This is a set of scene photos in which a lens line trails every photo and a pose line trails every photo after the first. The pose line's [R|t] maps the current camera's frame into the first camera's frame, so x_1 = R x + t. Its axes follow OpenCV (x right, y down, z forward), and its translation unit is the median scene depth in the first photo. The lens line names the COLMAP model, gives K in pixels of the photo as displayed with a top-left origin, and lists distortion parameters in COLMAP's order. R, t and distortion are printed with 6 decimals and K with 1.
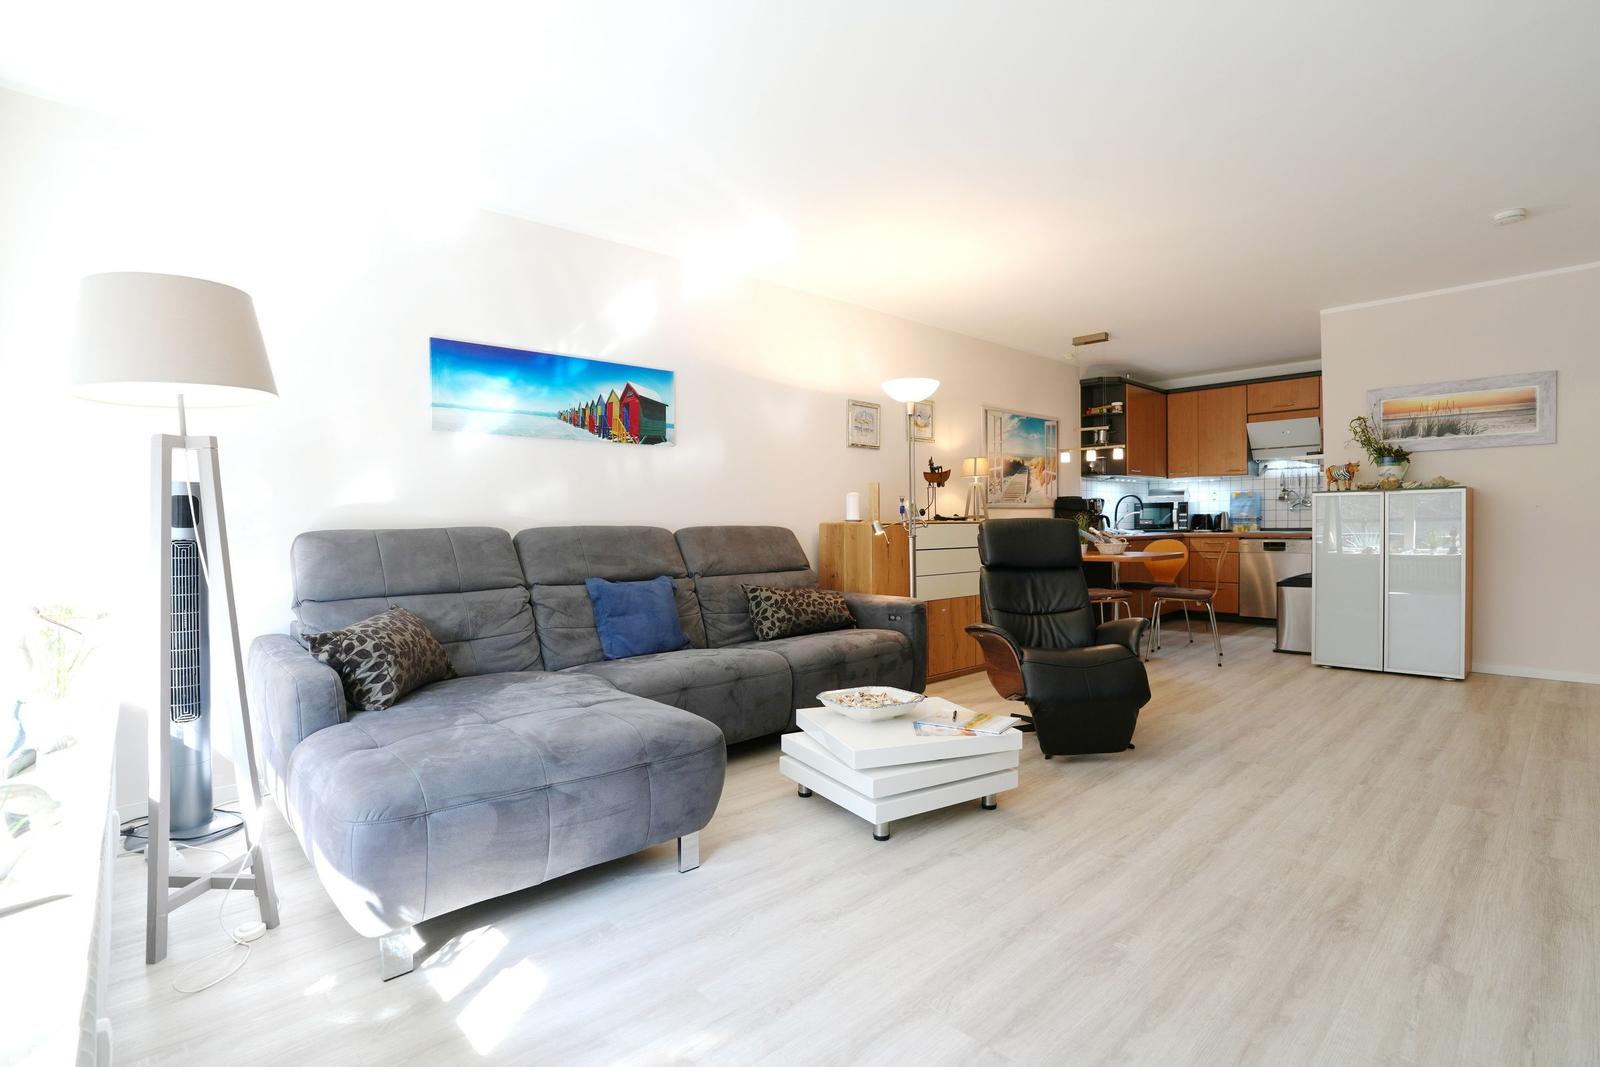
lens RADIAL K [[709.6, 0, 797.2], [0, 709.6, 538.2], [0, 0, 1]] dist [-0.040448, 0.006658]
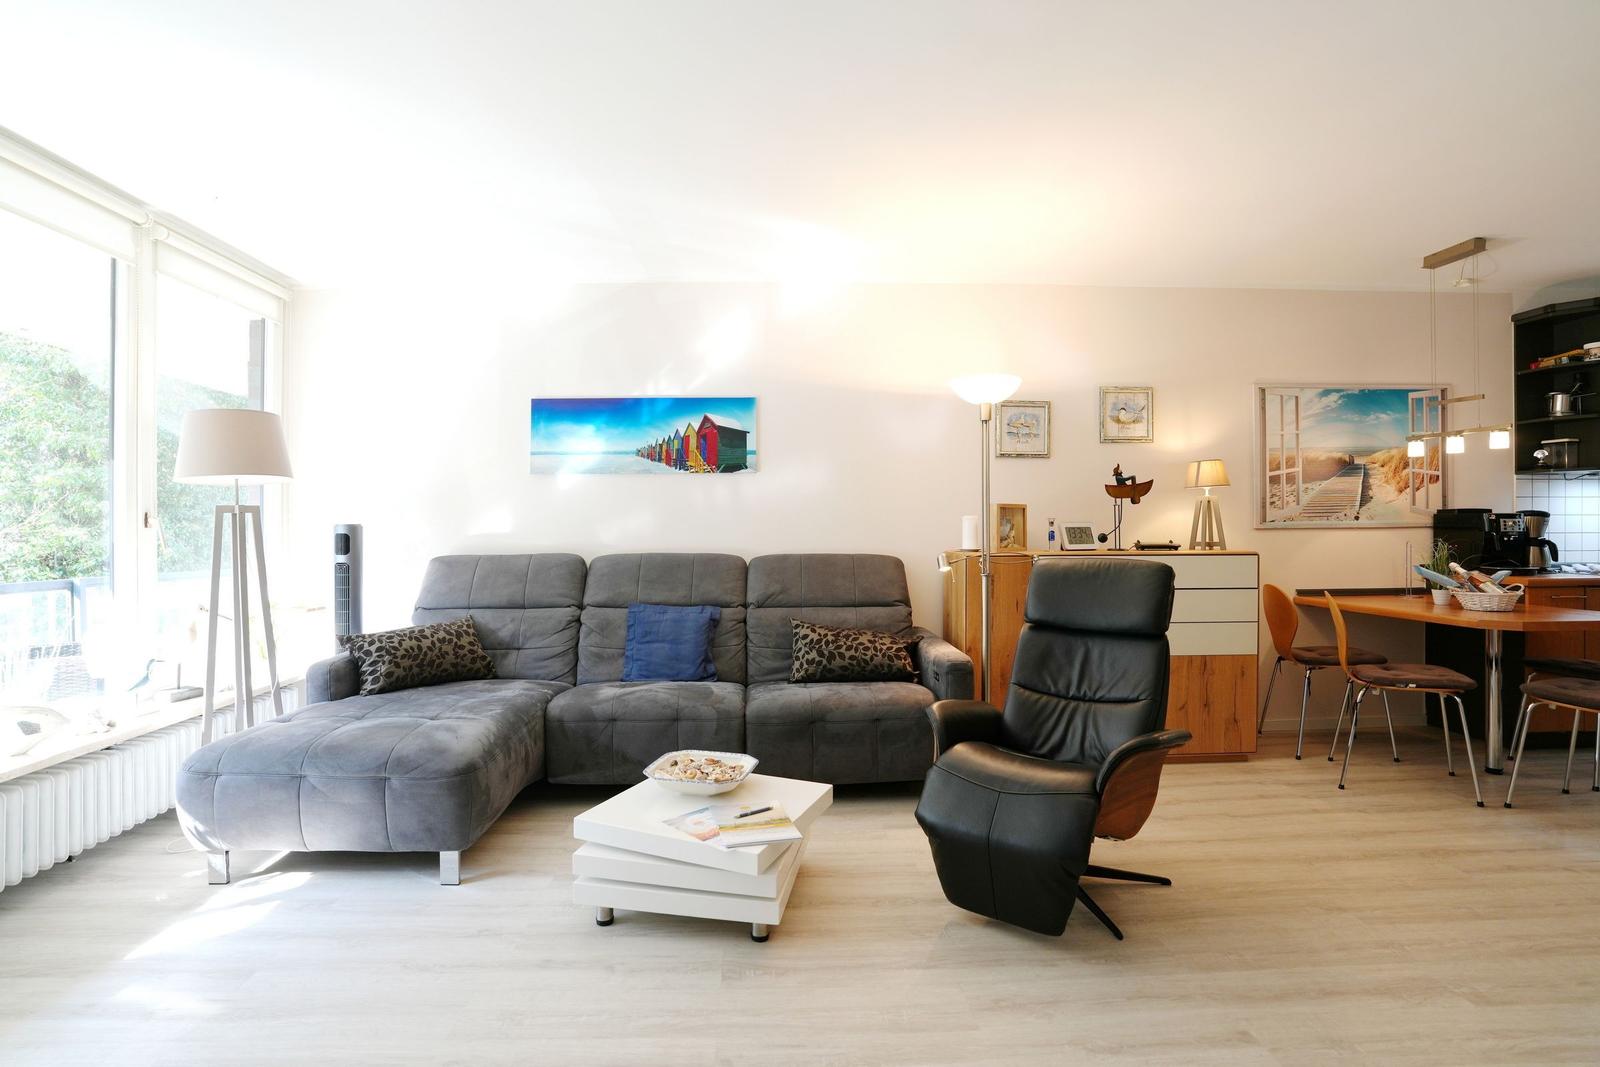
lens RADIAL K [[709.6, 0, 739.5], [0, 709.6, 540.3], [0, 0, 1]] dist [-0.040448, 0.006658]
pose [[0.772283, 0.014367, -0.635116, 0.478851], [-0.015987, 0.999867, 0.003178, -0.041631], [0.635077, 0.007700, 0.772410, 0.239890]]
